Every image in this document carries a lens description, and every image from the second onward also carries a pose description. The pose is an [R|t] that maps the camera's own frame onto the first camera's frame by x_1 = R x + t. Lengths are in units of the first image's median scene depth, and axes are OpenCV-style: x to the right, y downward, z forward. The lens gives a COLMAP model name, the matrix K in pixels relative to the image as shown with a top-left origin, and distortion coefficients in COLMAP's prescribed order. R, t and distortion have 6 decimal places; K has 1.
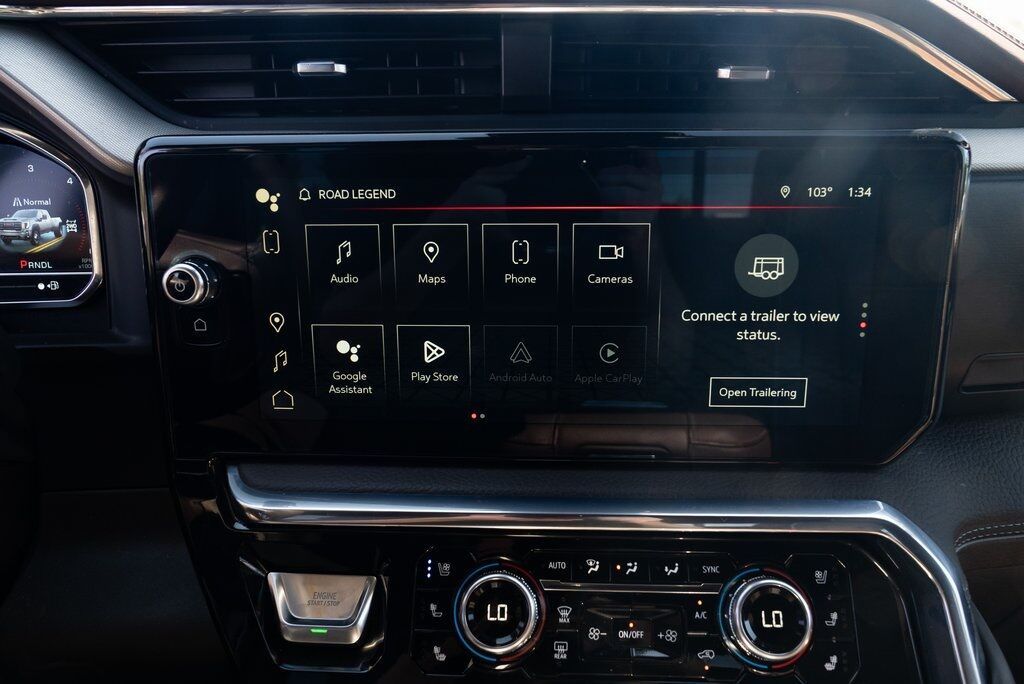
lens RADIAL K [[701.6, 0, 513.7], [0, 701.6, 337.8], [0, 0, 1]] dist [-0.033762, 0.023014]
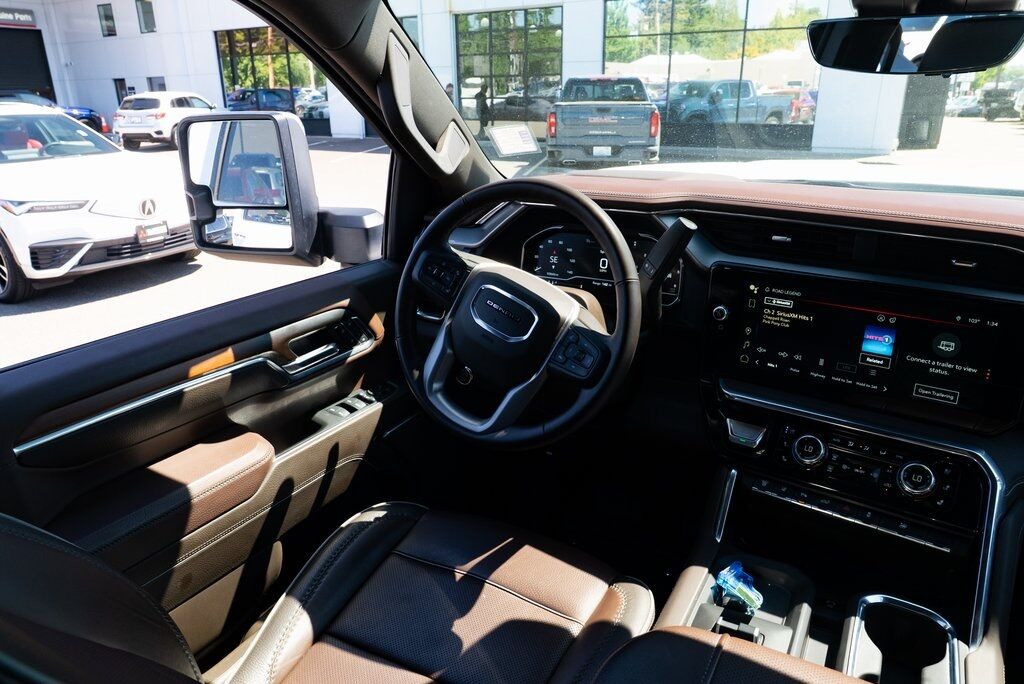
lens RADIAL K [[701.6, 0, 507.1], [0, 701.6, 343.4], [0, 0, 1]] dist [-0.033762, 0.023014]
pose [[0.825914, 0.189416, -0.531025, 0.368781], [-0.154847, 0.981863, 0.109393, -0.133383], [0.542115, -0.008121, 0.840265, -1.923670]]
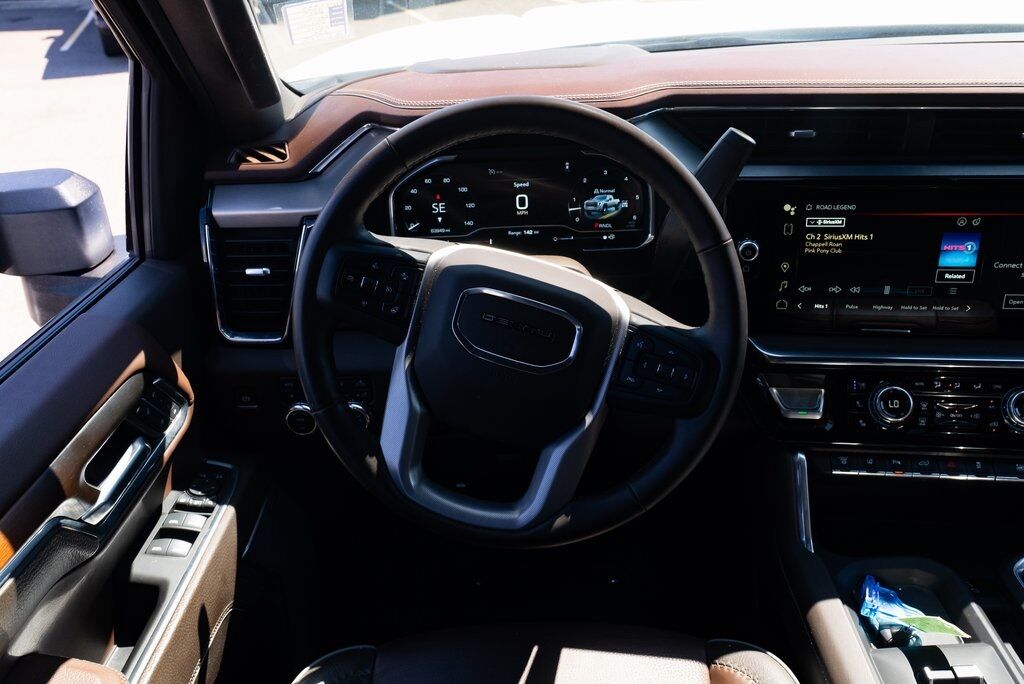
lens RADIAL K [[871.1, 0, 519.2], [0, 871.1, 342.3], [0, 0, 1]] dist [-0.001579, -0.002705]
pose [[0.995358, 0.005955, -0.096062, -0.885571], [0.011991, 0.982635, 0.185162, -0.294088], [0.095497, -0.185454, 0.978002, -1.644201]]
